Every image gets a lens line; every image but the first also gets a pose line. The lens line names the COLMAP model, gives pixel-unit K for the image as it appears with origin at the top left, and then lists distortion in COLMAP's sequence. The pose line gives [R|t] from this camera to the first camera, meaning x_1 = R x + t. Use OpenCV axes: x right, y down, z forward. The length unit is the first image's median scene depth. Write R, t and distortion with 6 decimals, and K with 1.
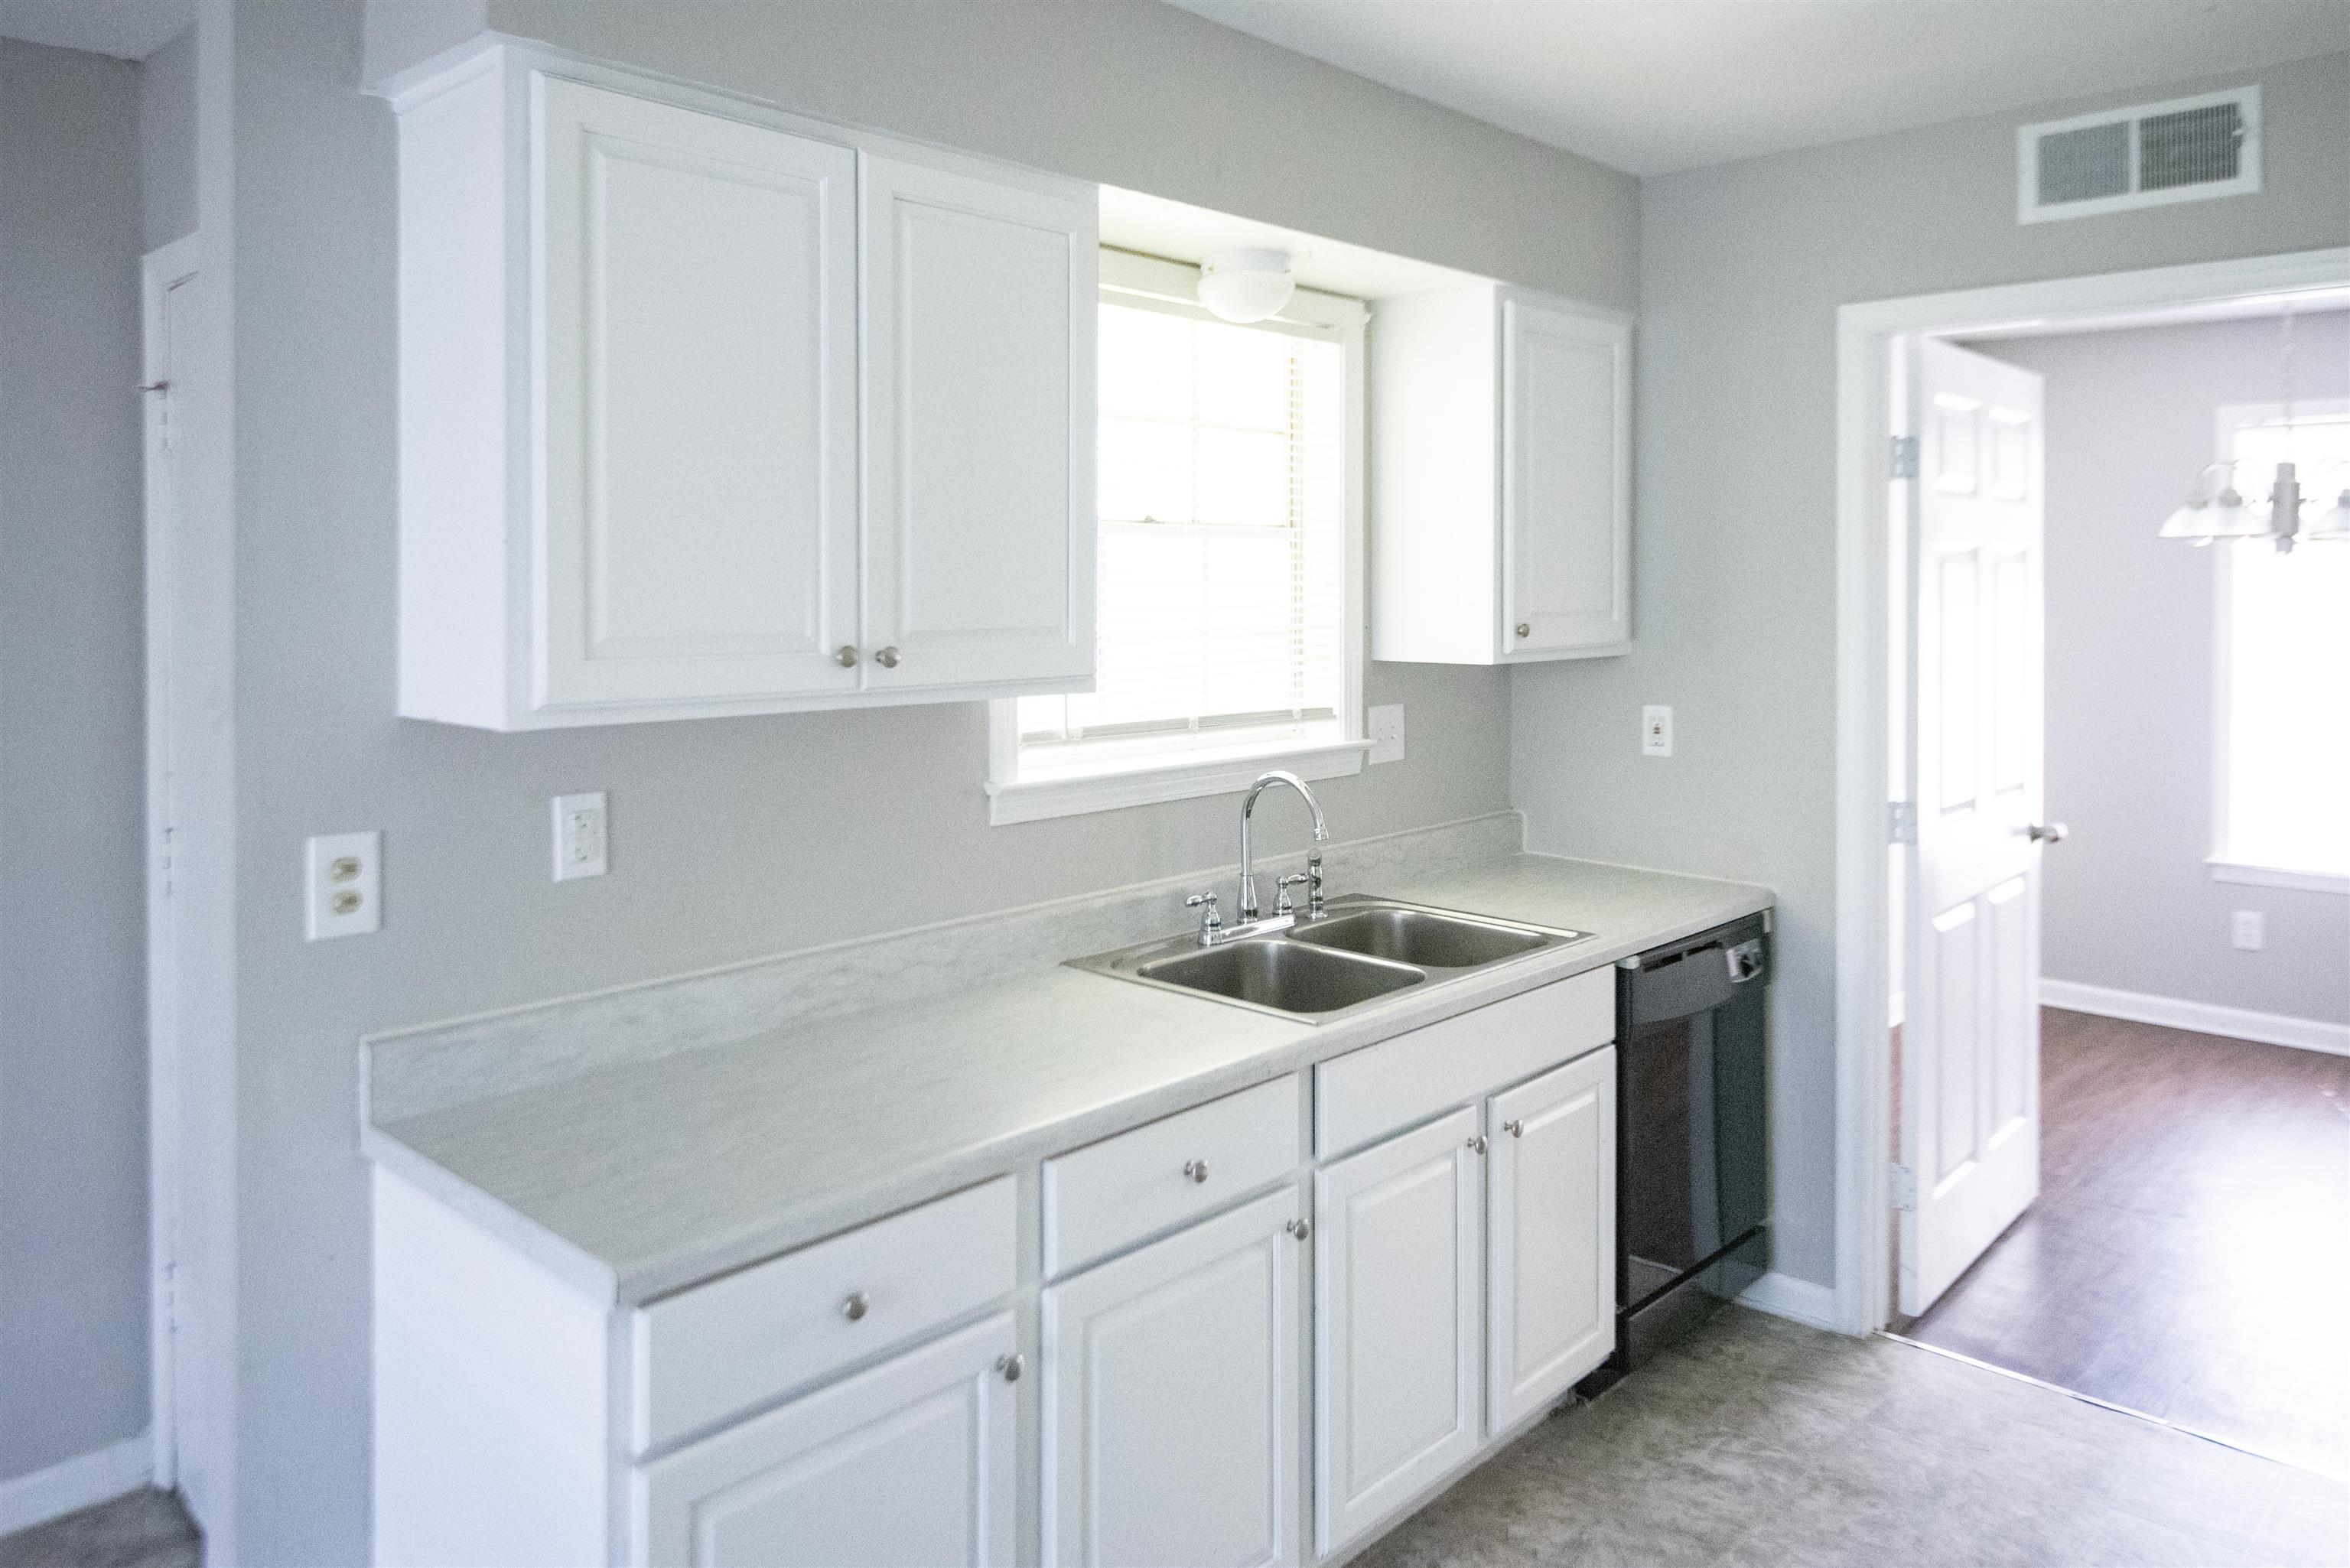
lens RADIAL K [[1596.8, 0, 1175.0], [0, 1596.8, 784.0], [0, 0, 1]] dist [0.000408, -0.065612]
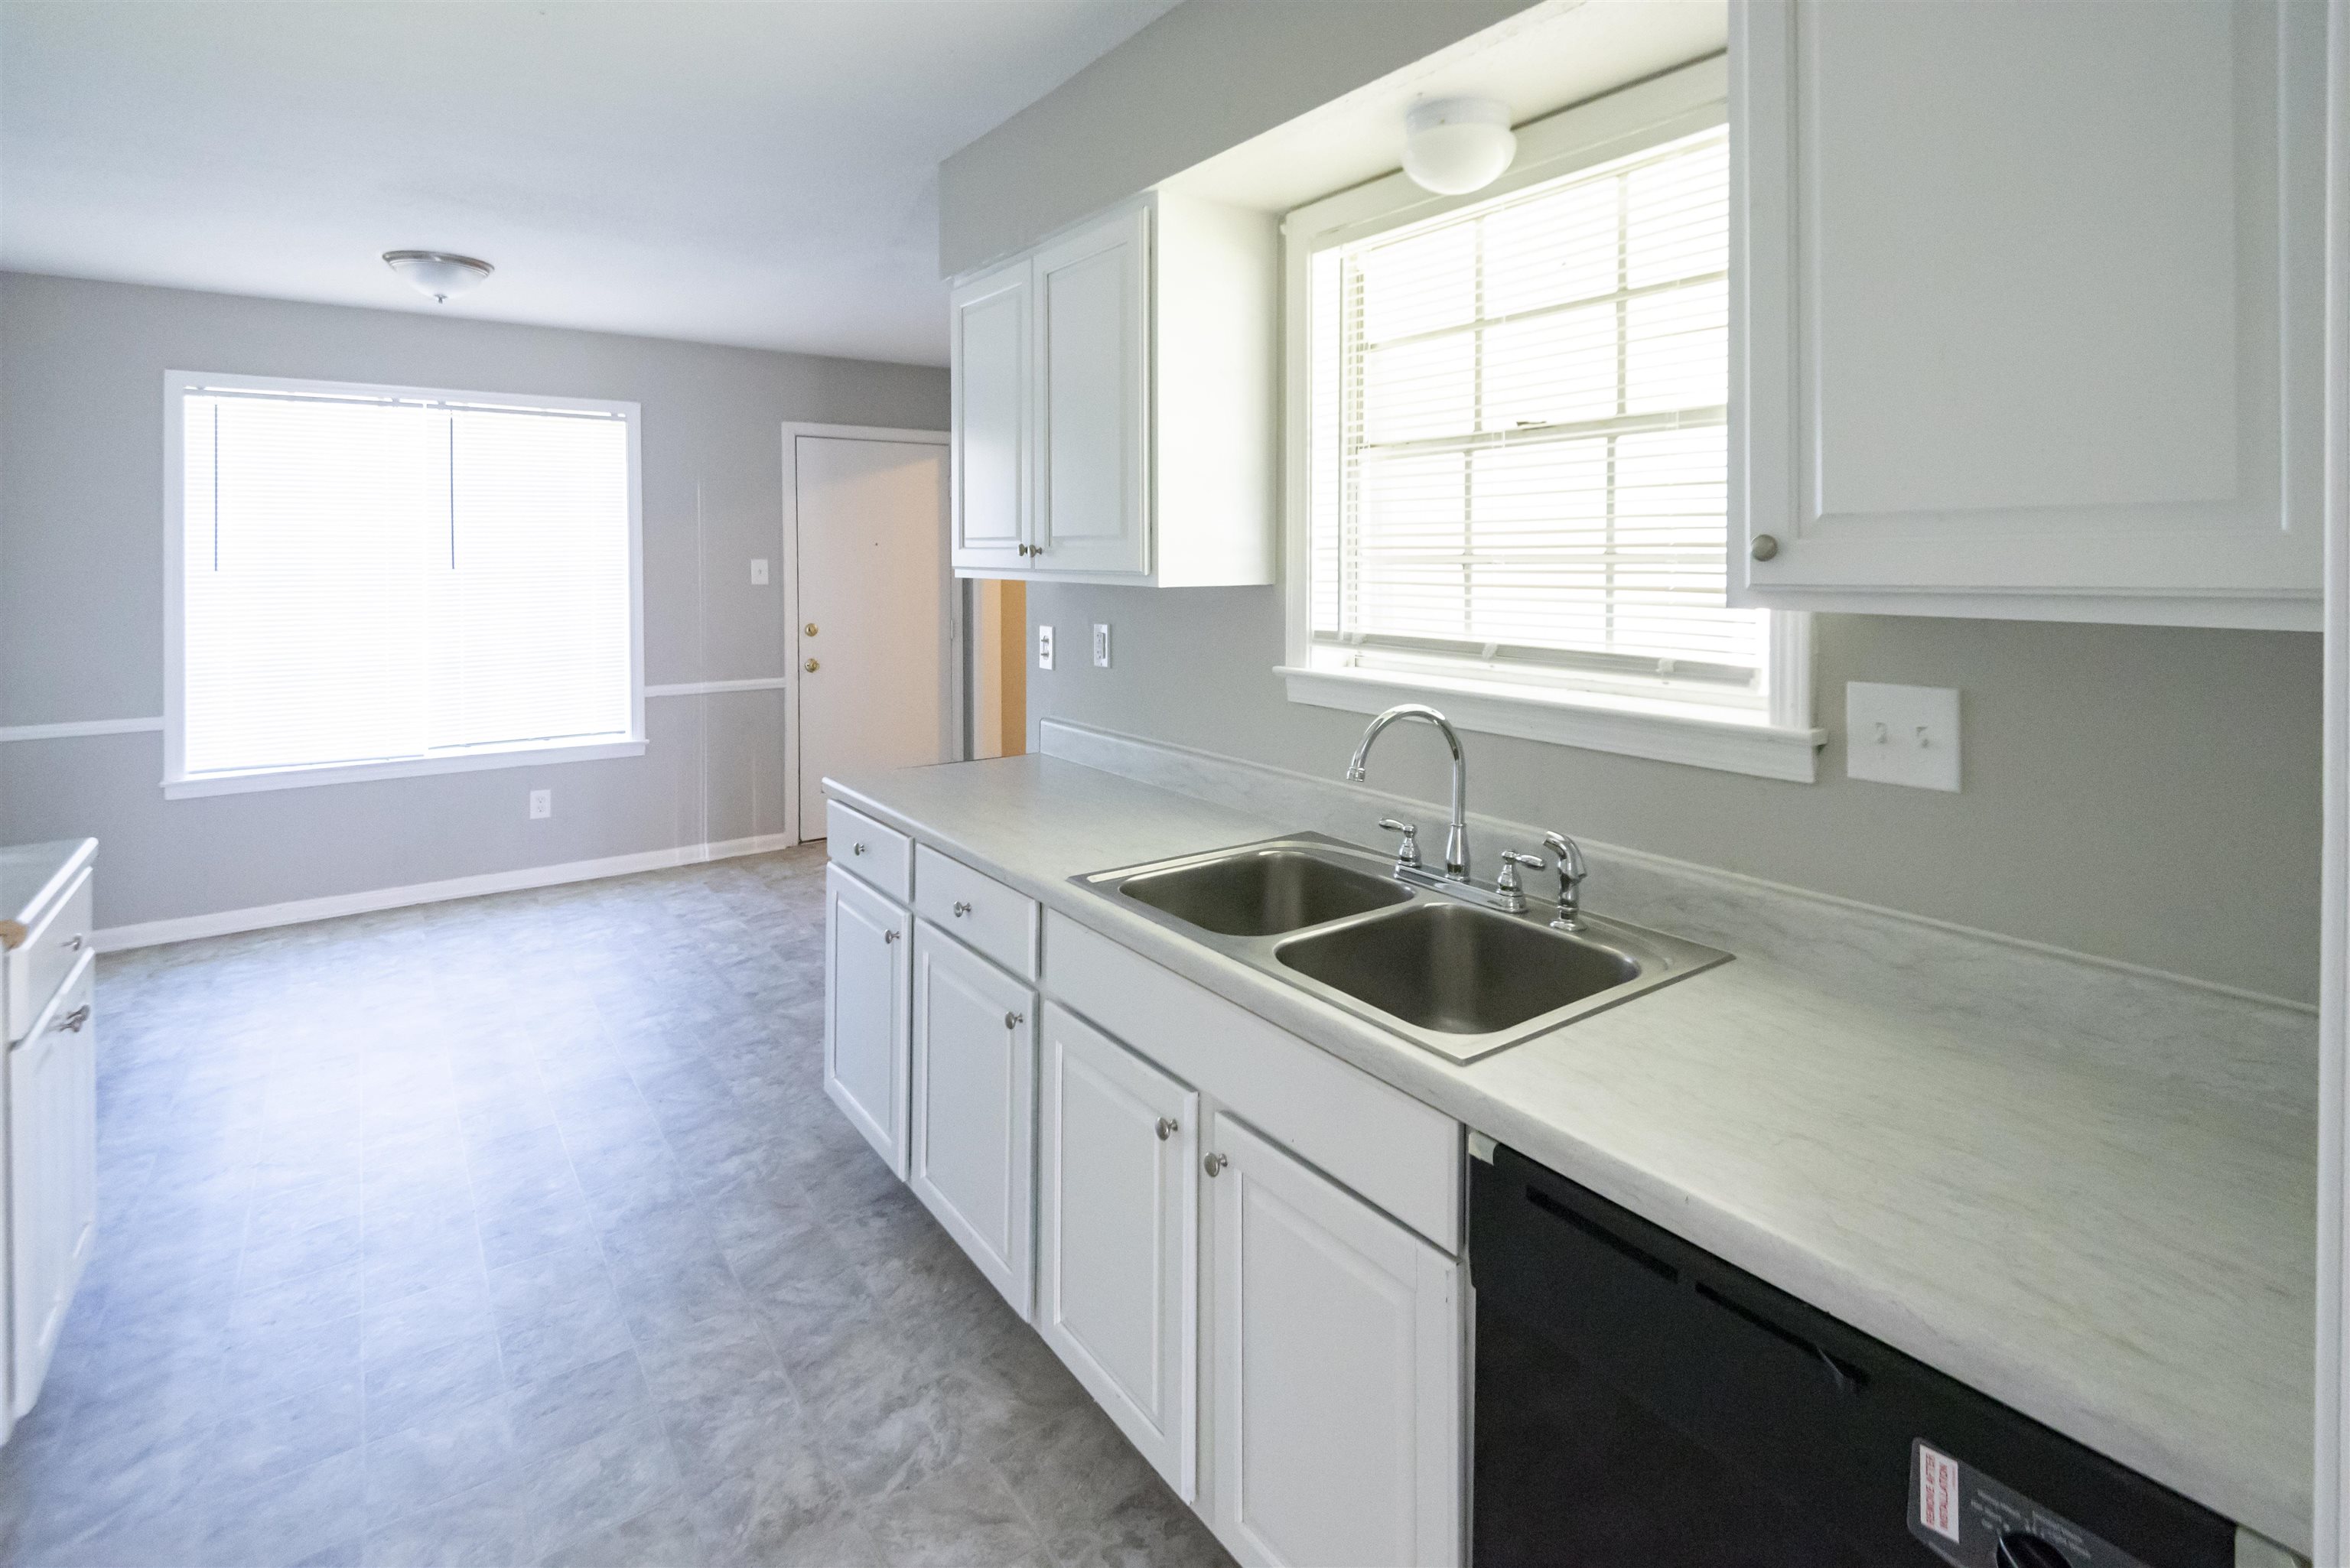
lens RADIAL K [[1153.9, 0, 1180.9], [0, 1153.9, 743.2], [0, 0, 1]] dist [-0.000312, -0.000109]
pose [[-0.200759, 0.163281, -0.965937, 0.942229], [-0.116207, 0.975081, 0.188979, -0.121975], [0.972724, 0.150188, -0.176782, 1.267250]]
